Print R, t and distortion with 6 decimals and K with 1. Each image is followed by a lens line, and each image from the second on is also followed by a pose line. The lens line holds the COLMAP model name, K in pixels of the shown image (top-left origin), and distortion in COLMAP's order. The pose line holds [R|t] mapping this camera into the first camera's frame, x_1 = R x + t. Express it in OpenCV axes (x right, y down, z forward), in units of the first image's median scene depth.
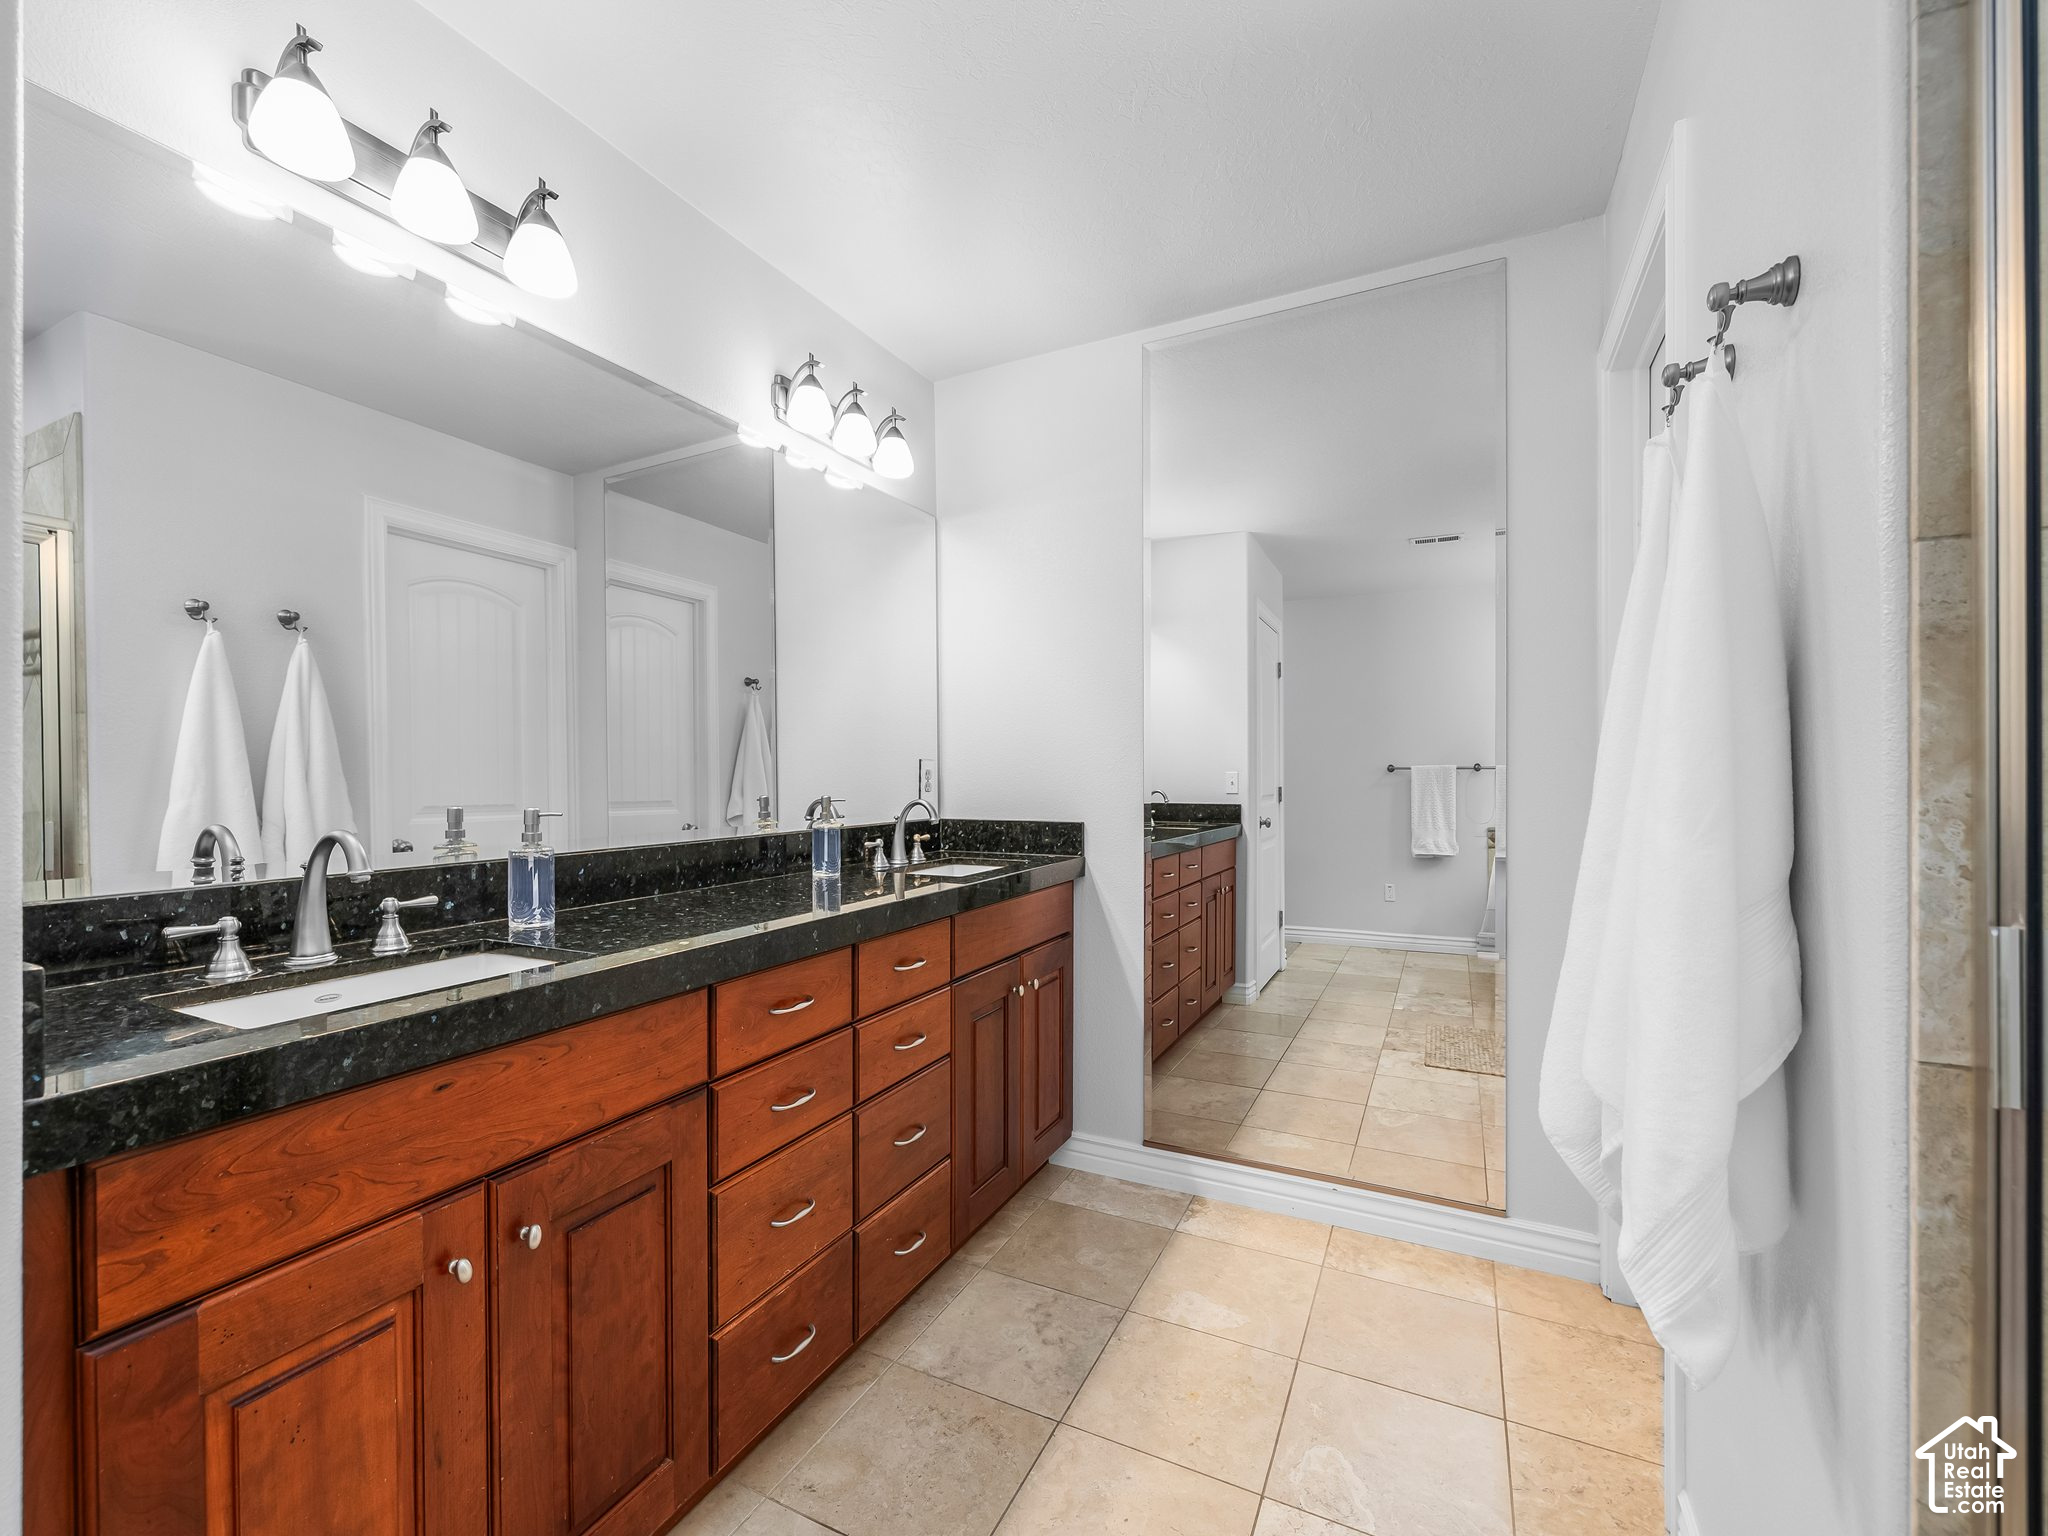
lens RADIAL K [[863.3, 0, 1029.4], [0, 863.3, 770.6], [0, 0, 1]] dist [0.002633, 0.000851]
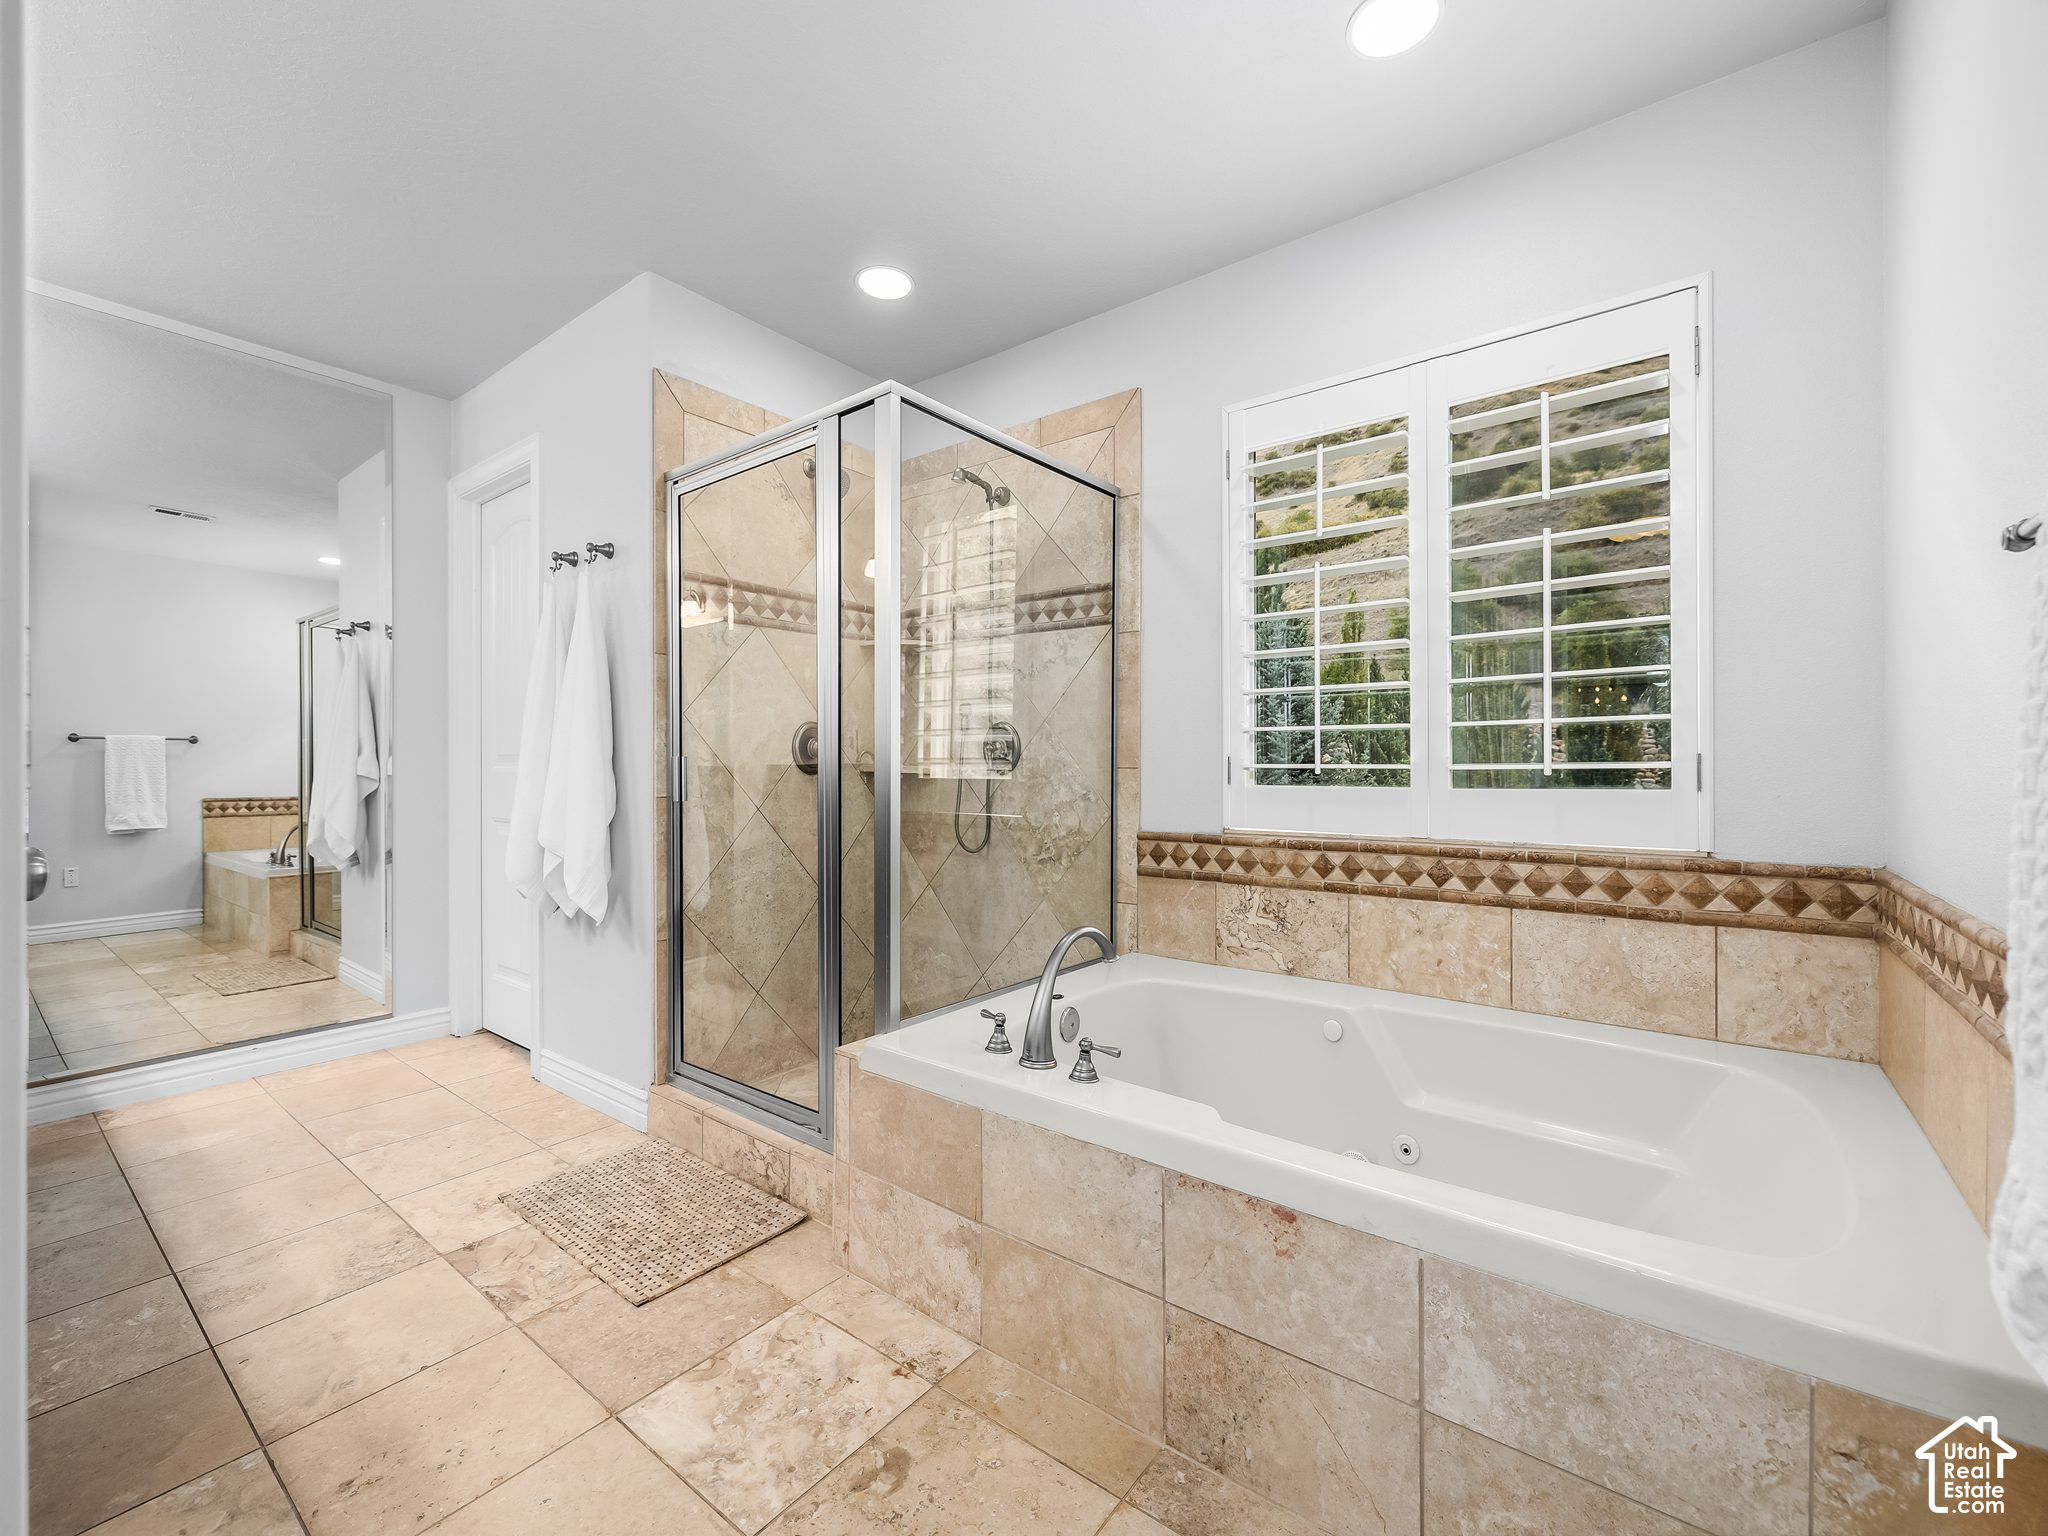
lens RADIAL K [[863.3, 0, 1013.6], [0, 863.3, 762.4], [0, 0, 1]] dist [0.002633, 0.000851]
pose [[0.201813, 0.000691, 0.979424, -0.663553], [0.000295, 1.000000, -0.000767, 0.057555], [-0.979424, 0.000444, 0.201813, -0.357538]]
